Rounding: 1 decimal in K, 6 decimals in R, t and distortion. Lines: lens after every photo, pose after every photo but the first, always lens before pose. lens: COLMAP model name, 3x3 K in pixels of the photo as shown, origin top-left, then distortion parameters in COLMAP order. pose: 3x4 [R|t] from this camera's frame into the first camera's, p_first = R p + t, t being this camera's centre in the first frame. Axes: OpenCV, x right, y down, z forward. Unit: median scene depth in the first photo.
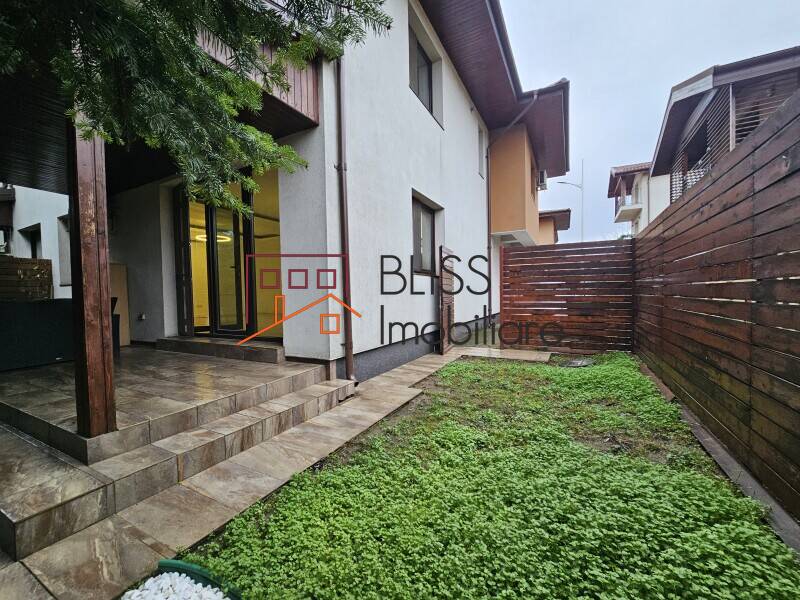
lens RADIAL K [[325.2, 0, 403.0], [0, 325.2, 302.5], [0, 0, 1]] dist [0.000619, 0.000681]
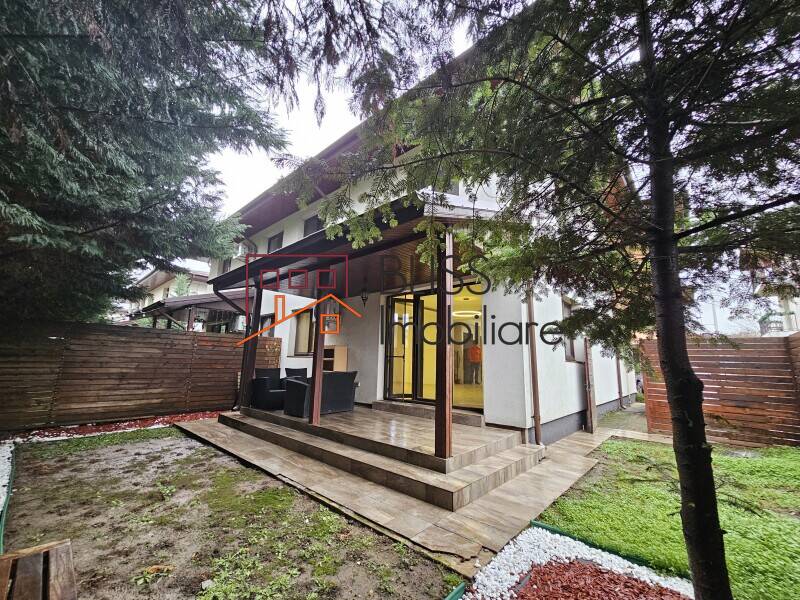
lens RADIAL K [[323.7, 0, 403.5], [0, 323.7, 306.1], [0, 0, 1]] dist [-0.000264, 0.000440]
pose [[0.967815, -0.000268, -0.251664, -0.364831], [-0.049853, 0.979978, -0.192761, -0.037620], [0.246677, 0.199103, 0.948424, -0.509729]]
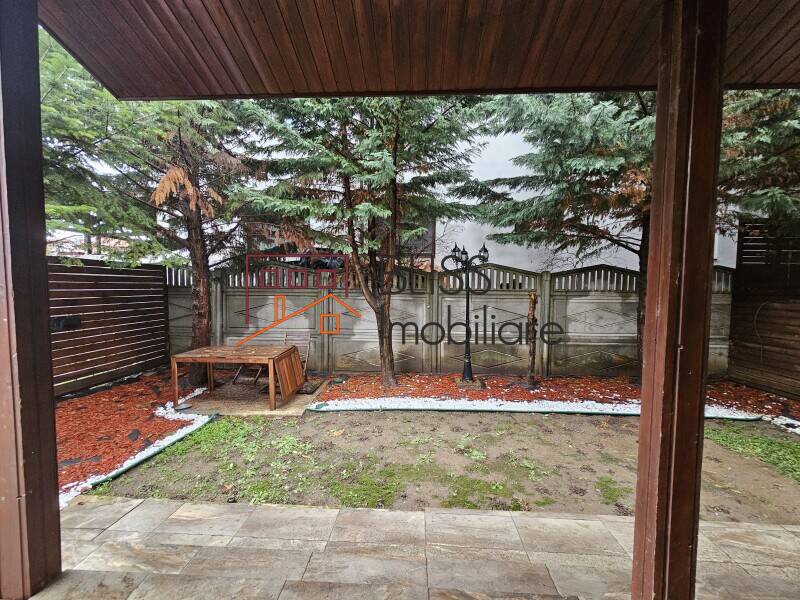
lens RADIAL K [[325.2, 0, 403.0], [0, 325.2, 302.5], [0, 0, 1]] dist [0.000619, 0.000681]
pose [[-0.908283, 0.036036, -0.416801, -0.720864], [-0.000510, 0.996187, 0.087241, -0.153088], [0.418356, 0.079452, -0.904802, 0.999835]]
